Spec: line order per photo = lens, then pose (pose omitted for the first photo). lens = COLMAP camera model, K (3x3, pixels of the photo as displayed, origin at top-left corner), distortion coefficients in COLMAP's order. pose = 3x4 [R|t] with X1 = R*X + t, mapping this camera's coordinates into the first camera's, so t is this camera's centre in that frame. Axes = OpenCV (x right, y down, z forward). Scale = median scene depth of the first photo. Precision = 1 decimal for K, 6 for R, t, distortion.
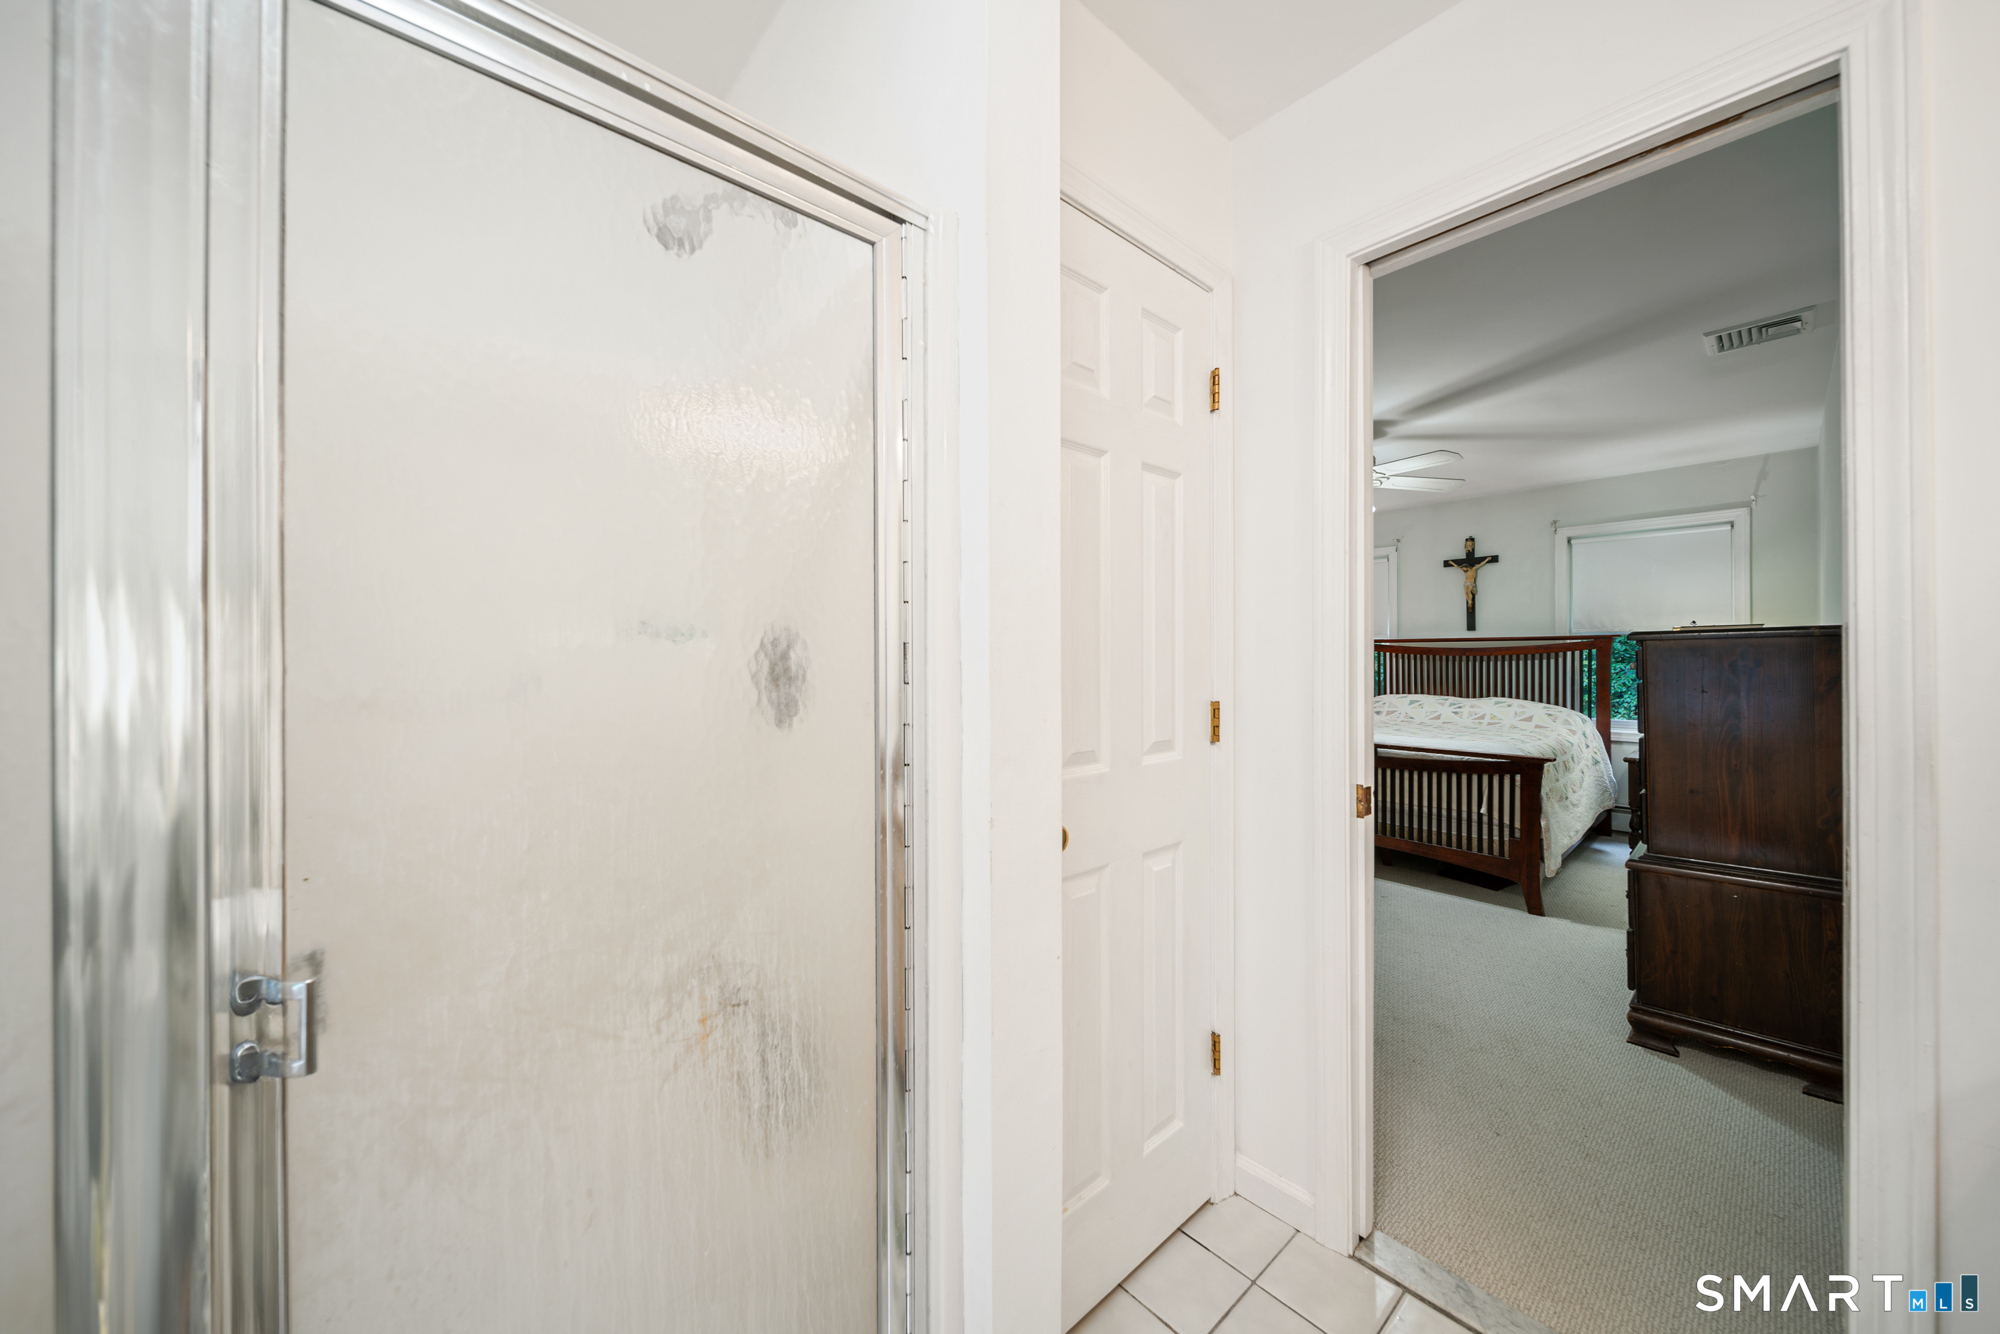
lens RADIAL K [[704.4, 0, 992.1], [0, 704.4, 644.4], [0, 0, 1]] dist [-0.001443, -0.000265]
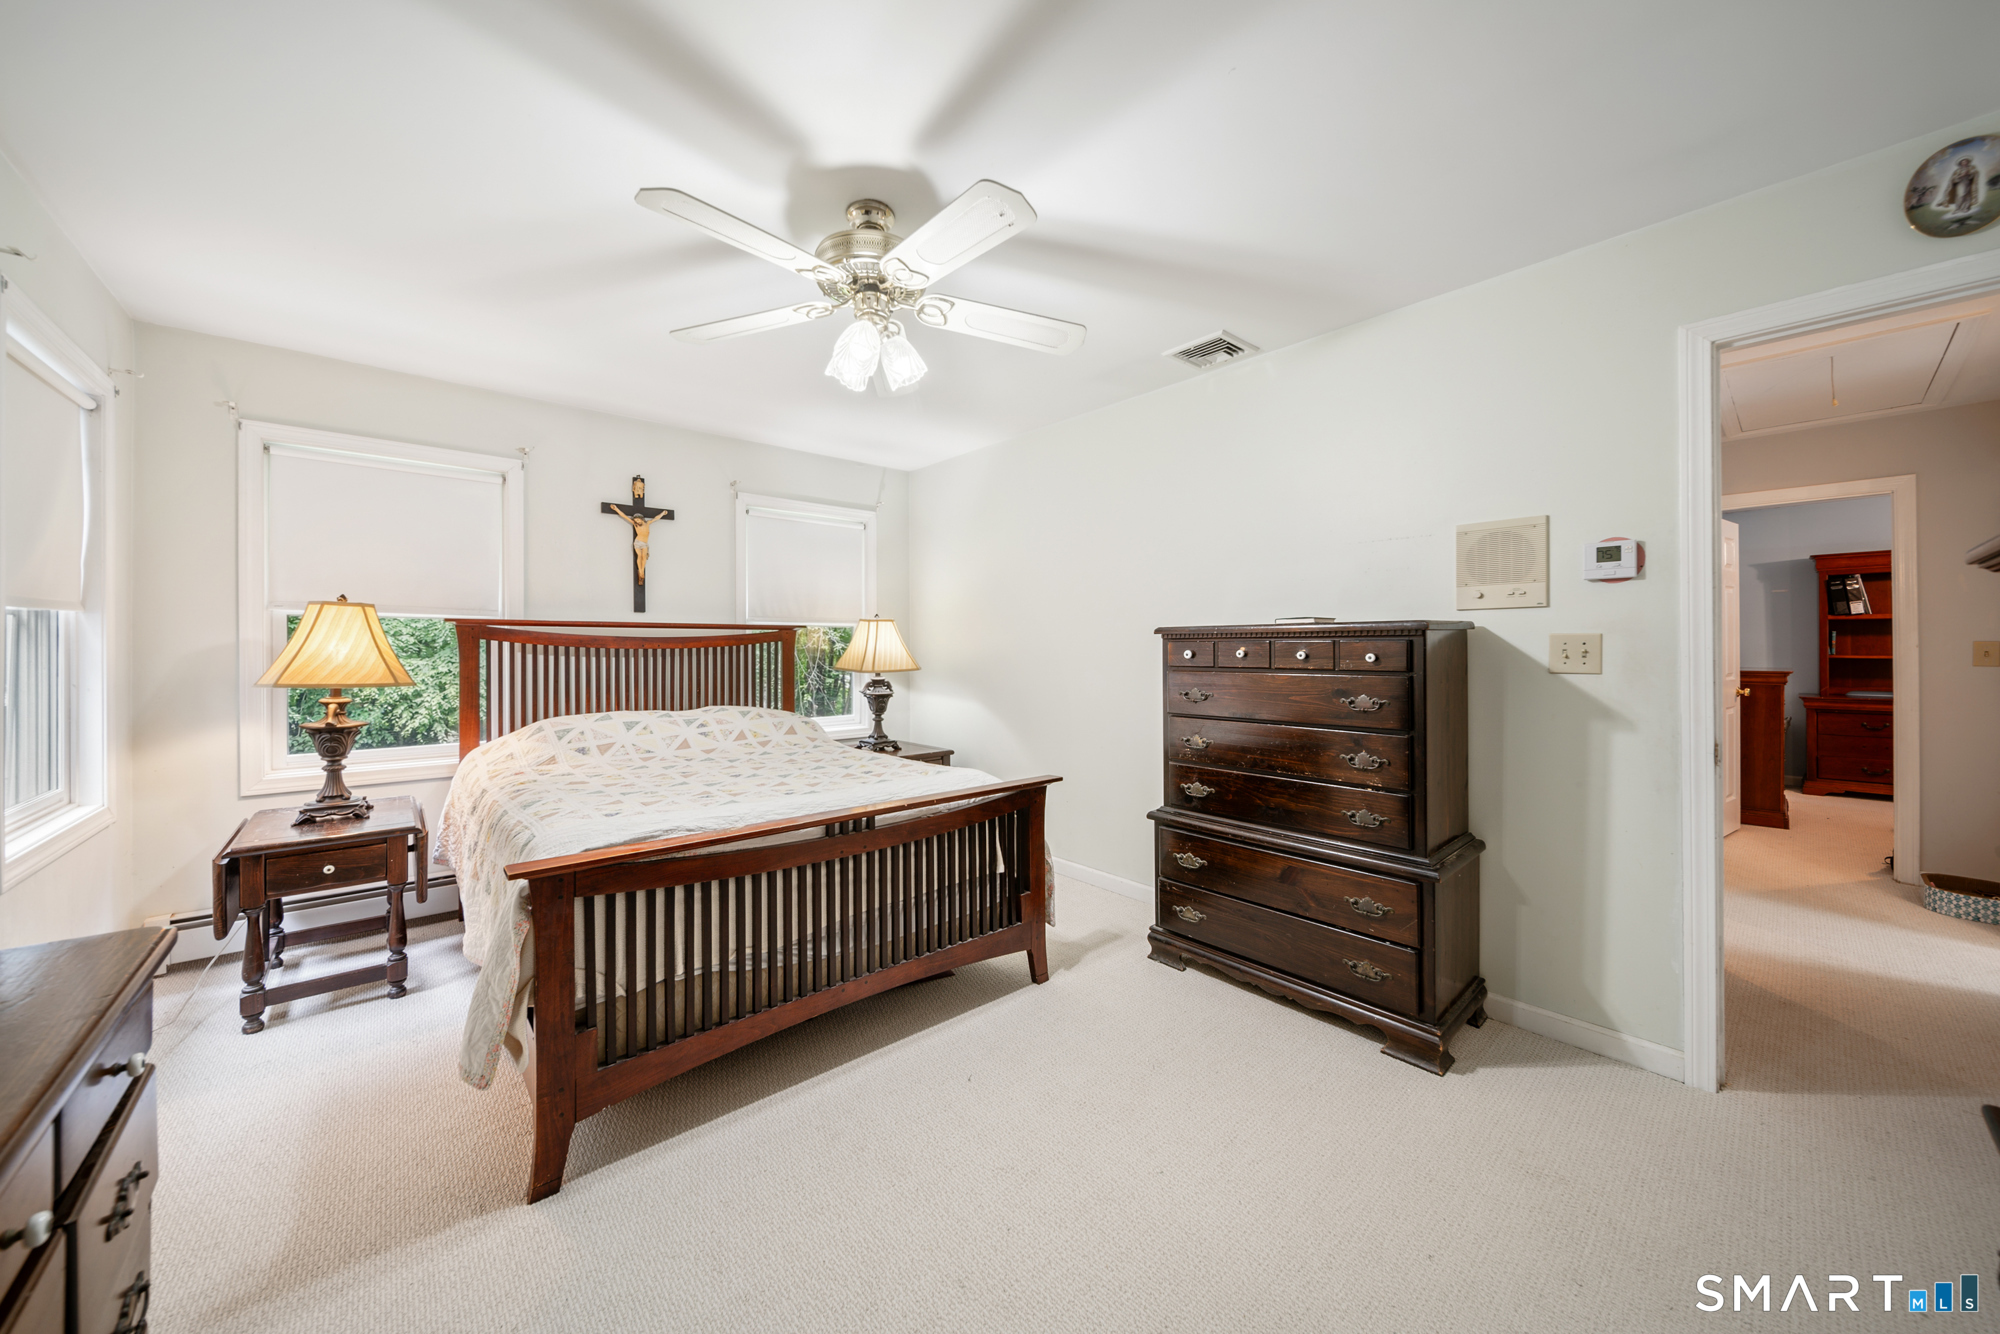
lens RADIAL K [[704.4, 0, 992.1], [0, 704.4, 644.4], [0, 0, 1]] dist [-0.001443, -0.000265]
pose [[0.019017, 0.010458, 0.999764, 0.002377], [-0.016039, 0.999820, -0.010153, 0.012816], [-0.999691, -0.015842, 0.019181, 0.641469]]
